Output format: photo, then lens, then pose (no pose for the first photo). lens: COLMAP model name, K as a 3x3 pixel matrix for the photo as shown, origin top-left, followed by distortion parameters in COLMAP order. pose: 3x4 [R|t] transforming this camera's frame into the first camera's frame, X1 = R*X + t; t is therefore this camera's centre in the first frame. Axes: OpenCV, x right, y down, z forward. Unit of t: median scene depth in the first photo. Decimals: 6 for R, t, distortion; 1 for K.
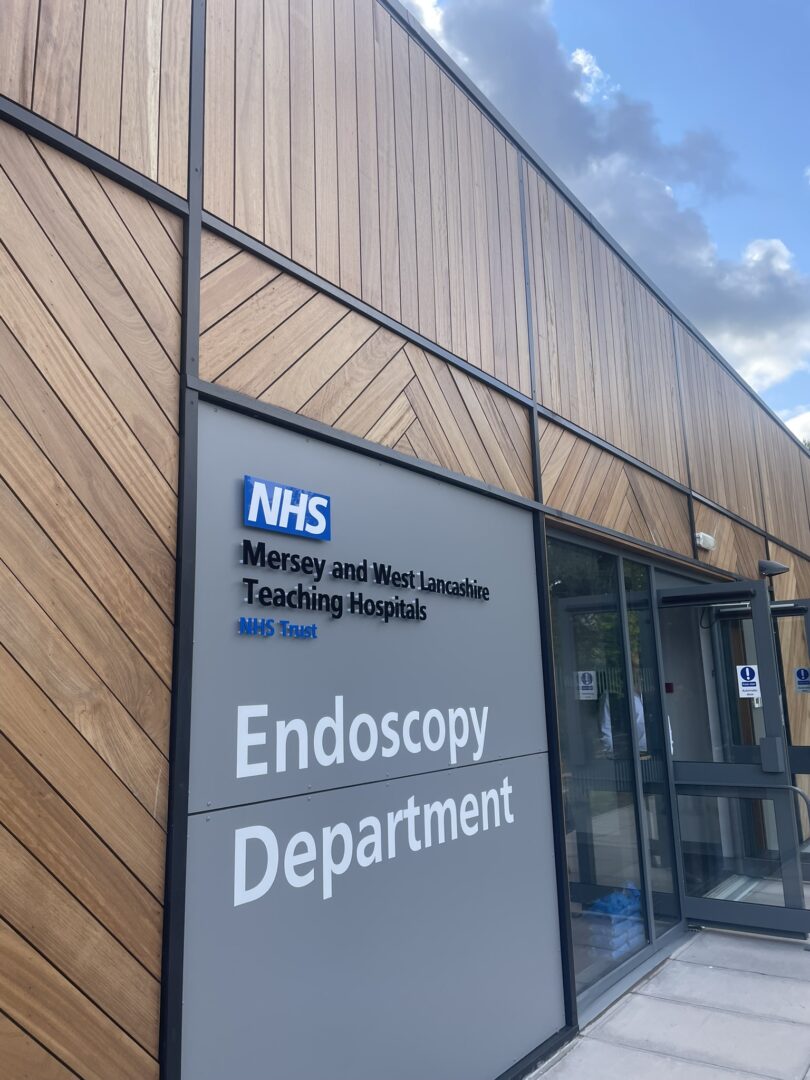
lens RADIAL K [[805.4, 0, 407.3], [0, 805.4, 524.5], [0, 0, 1]] dist [0.107503, -0.096462]
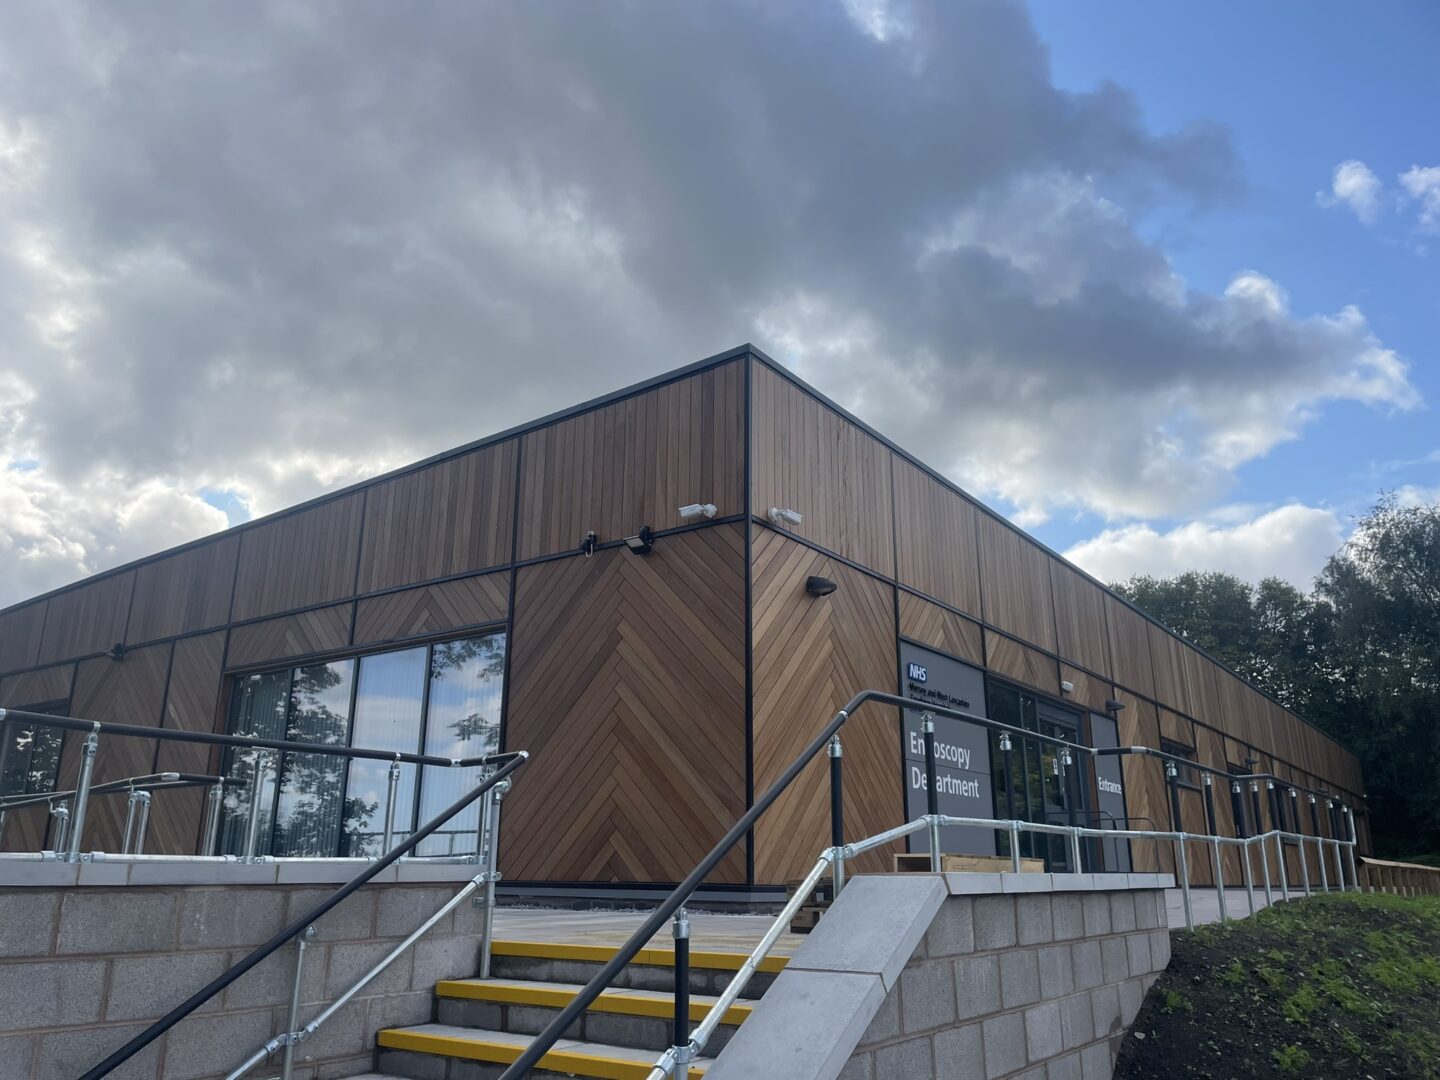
lens RADIAL K [[1081.6, 0, 700.5], [0, 1081.6, 542.9], [0, 0, 1]] dist [0.020122, 0.000549]
pose [[0.999365, 0.031120, -0.017339, -0.801741], [-0.032638, 0.994889, -0.095553, -0.077634], [0.014276, 0.096058, 0.995273, -2.787435]]
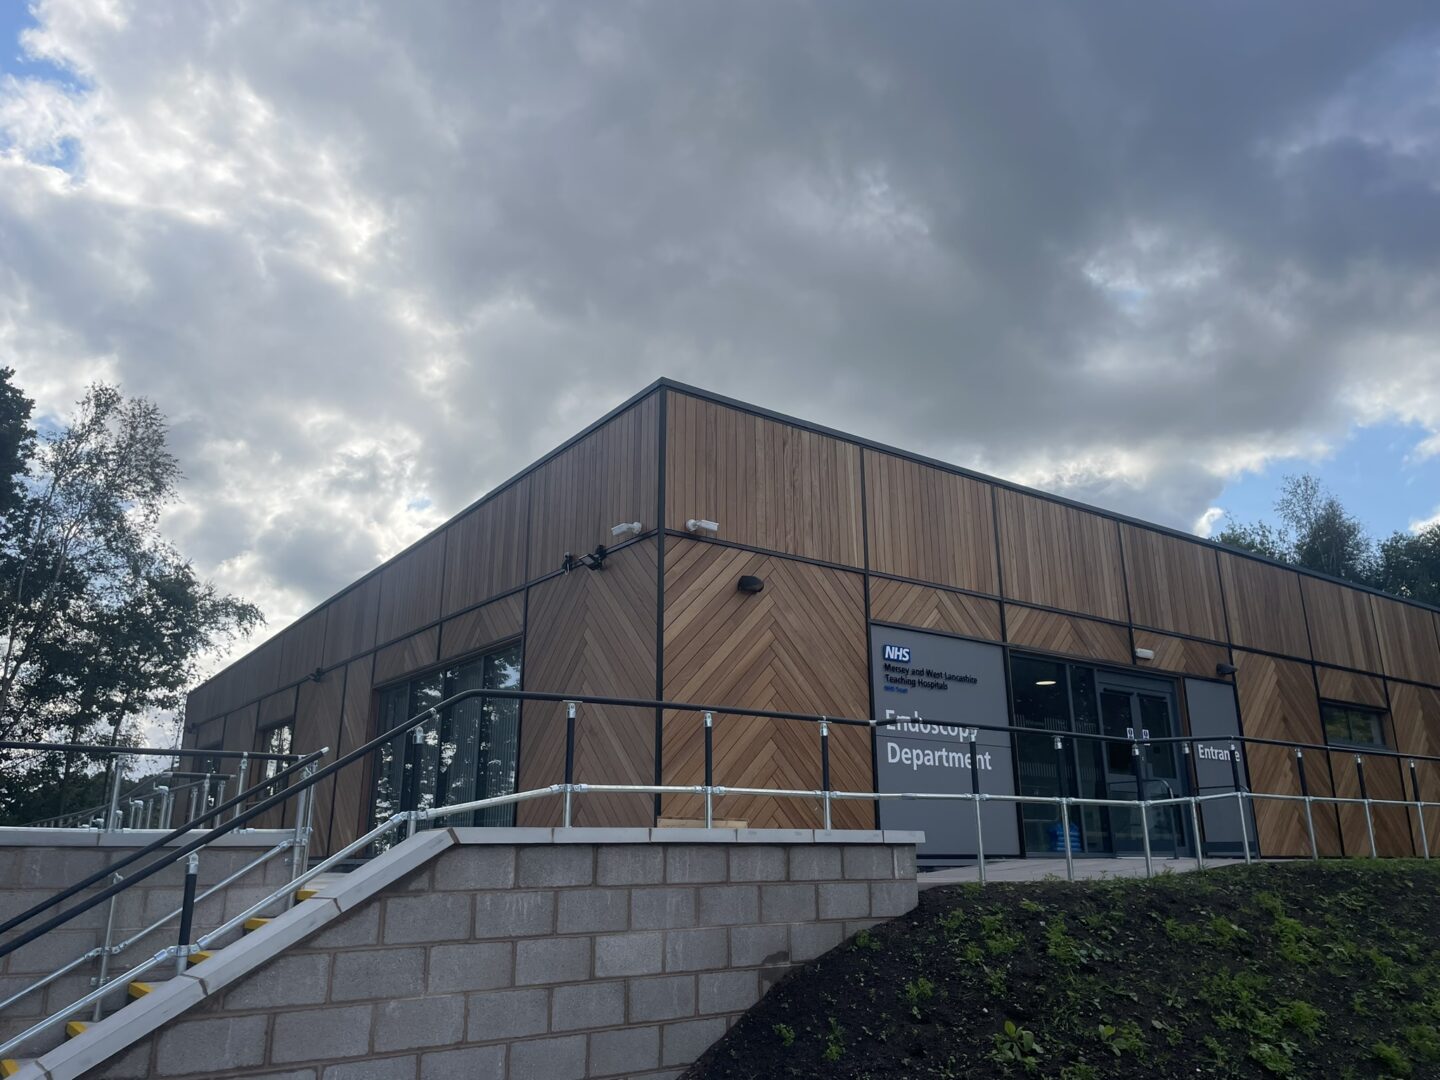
lens RADIAL K [[1083.2, 0, 720.0], [0, 1083.2, 540.0], [0, 0, 1]] dist [0.067035, -0.091048]
pose [[0.953592, -0.061433, -0.294769, 0.433974], [0.037480, 0.995569, -0.086237, -0.108182], [0.298760, 0.071187, 0.951669, -3.012100]]
